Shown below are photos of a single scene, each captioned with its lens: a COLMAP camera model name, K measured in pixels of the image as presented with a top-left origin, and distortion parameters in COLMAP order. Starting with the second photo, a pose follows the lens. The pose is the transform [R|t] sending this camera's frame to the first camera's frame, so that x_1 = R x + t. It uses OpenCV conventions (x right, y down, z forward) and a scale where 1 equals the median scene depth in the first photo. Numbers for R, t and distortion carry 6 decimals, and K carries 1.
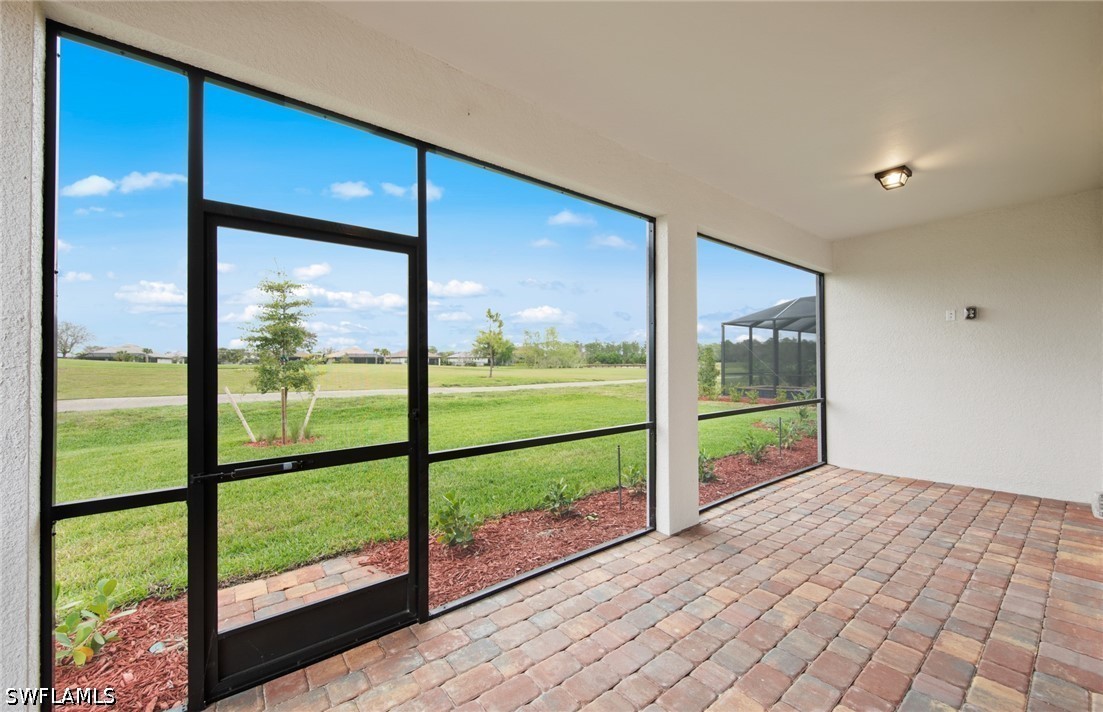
lens RADIAL K [[425.8, 0, 553.0], [0, 425.8, 357.4], [0, 0, 1]] dist [0.011672, -0.006056]
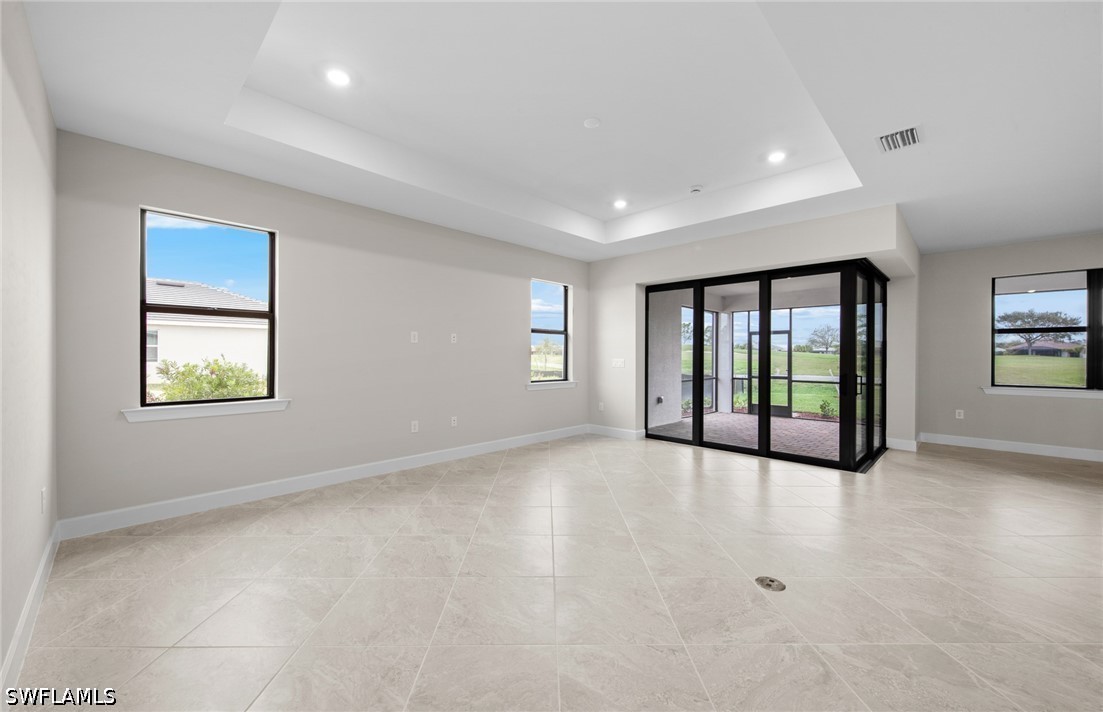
lens RADIAL K [[420.8, 0, 552.9], [0, 420.8, 353.9], [0, 0, 1]] dist [0.014576, -0.005955]
pose [[0.126041, 0.003009, -0.992021, 1.813795], [0.005958, 0.999975, 0.003790, -0.033132], [0.992007, -0.006389, 0.126020, -0.963557]]
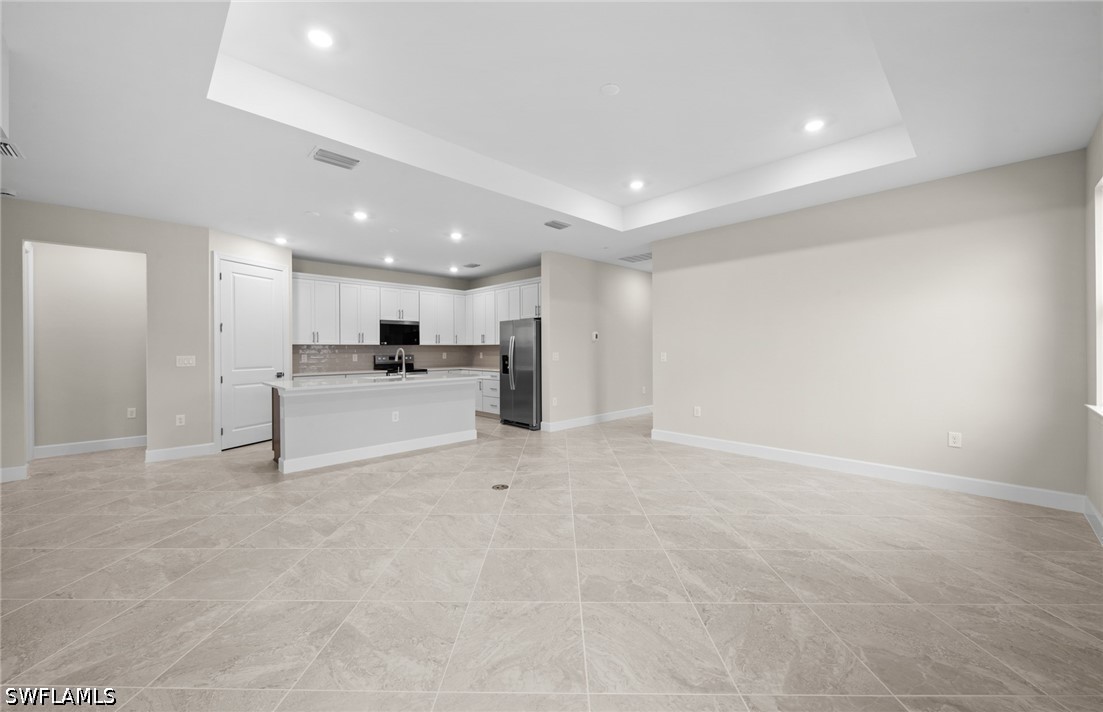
lens RADIAL K [[421.4, 0, 551.8], [0, 421.4, 349.7], [0, 0, 1]] dist [0.013851, -0.006254]
pose [[-0.093438, 0.003036, 0.995620, 0.499179], [-0.005750, 0.999977, -0.003588, -0.024126], [-0.995609, -0.006060, -0.093418, -0.664232]]
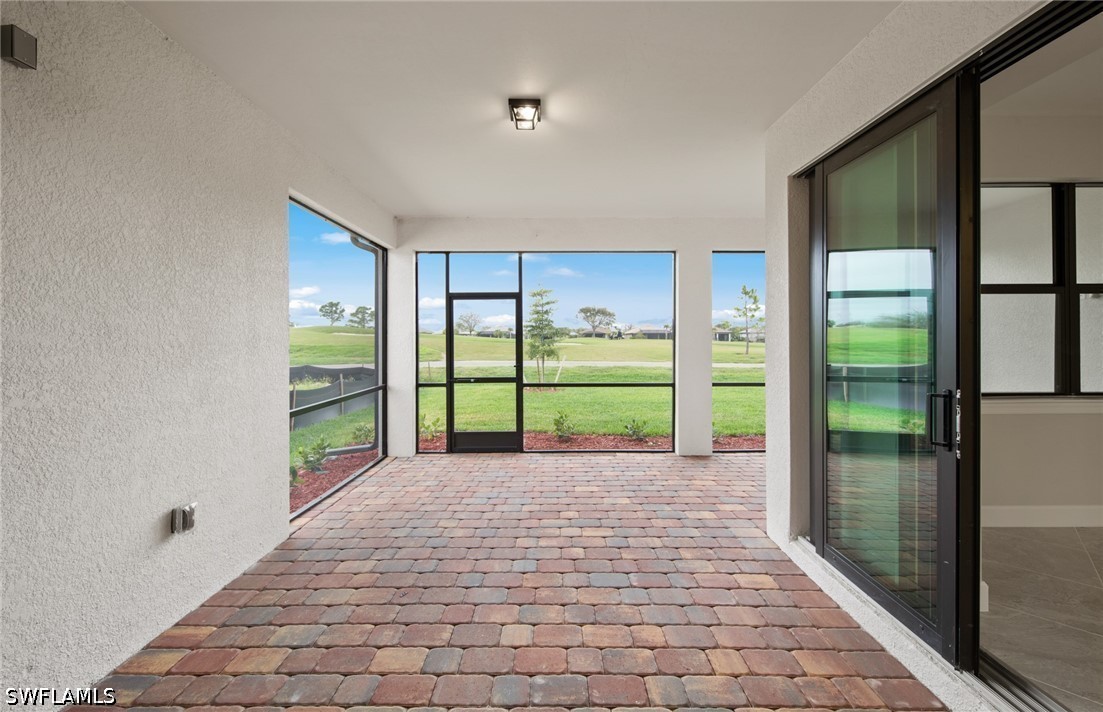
lens RADIAL K [[429.2, 0, 551.7], [0, 429.2, 338.3], [0, 0, 1]] dist [0.012792, -0.006529]
pose [[0.783590, 0.001602, -0.621276, 0.653825], [0.006660, 0.999918, 0.010978, -0.023592], [0.621242, -0.012740, 0.783515, -0.381194]]
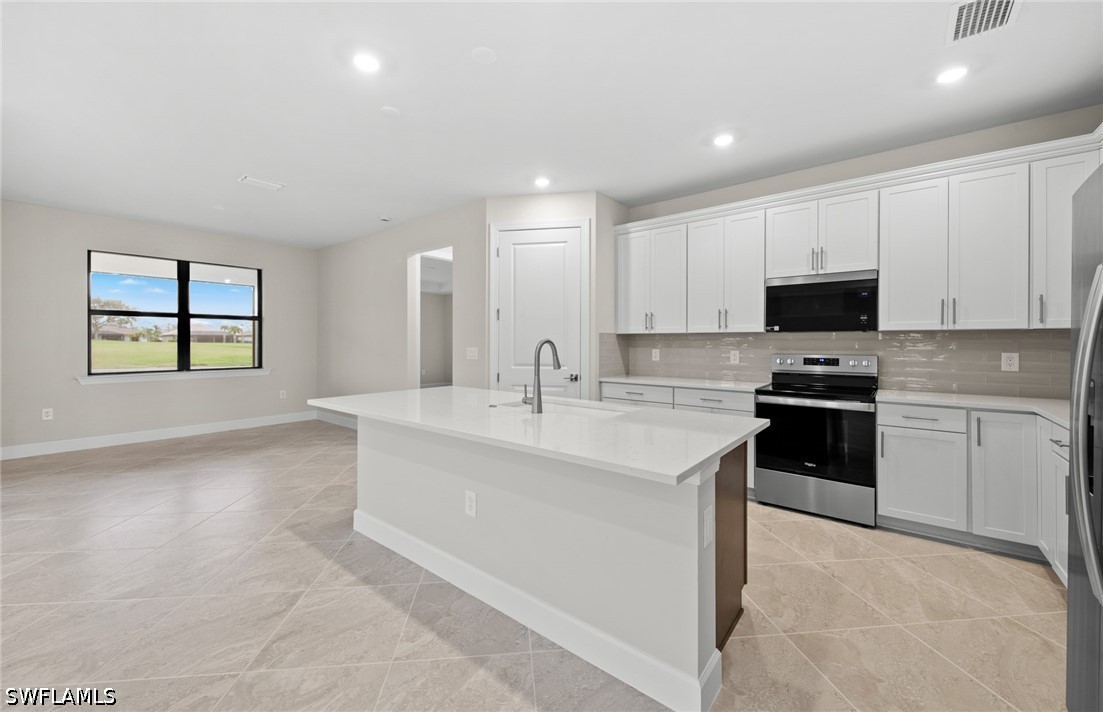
lens RADIAL K [[424.2, 0, 550.4], [0, 424.2, 344.4], [0, 0, 1]] dist [0.013939, -0.006470]
pose [[0.976497, 0.004650, 0.215481, 1.644365], [-0.008274, 0.999839, 0.015918, -0.031462], [-0.215372, -0.017327, 0.976378, -0.831174]]
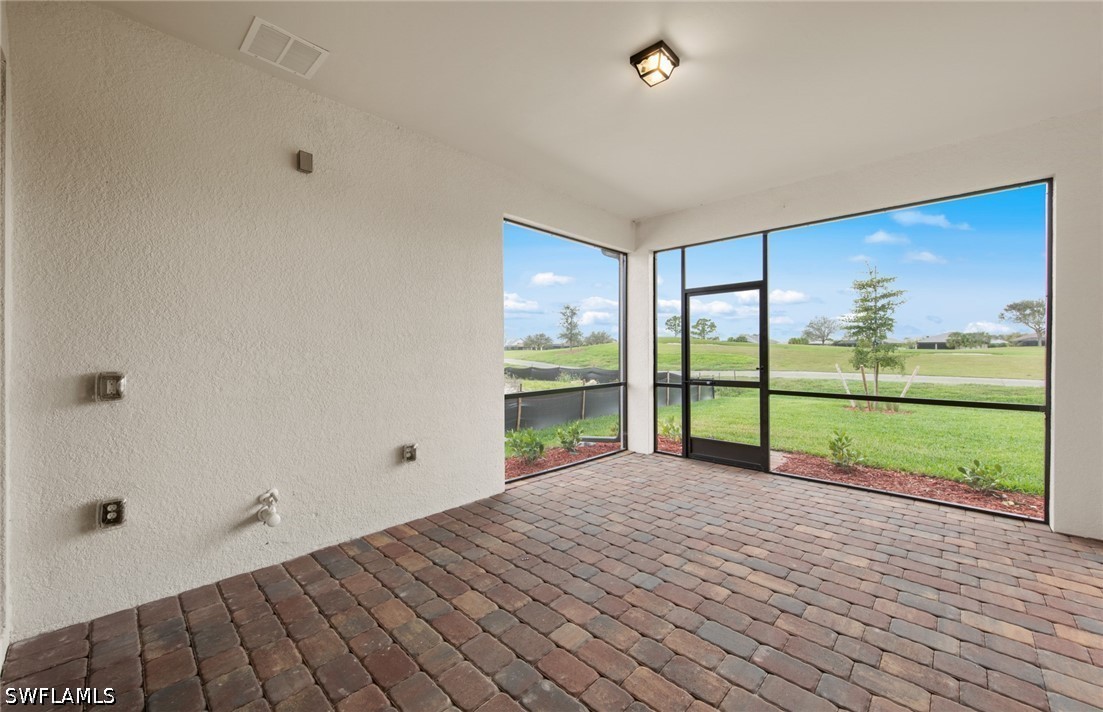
lens RADIAL K [[423.2, 0, 552.2], [0, 423.2, 353.1], [0, 0, 1]] dist [0.012880, -0.006626]
pose [[0.134805, 0.009928, -0.990822, 0.749966], [0.013404, 0.999840, 0.011842, 0.011479], [0.990781, -0.014878, 0.134651, -0.122741]]
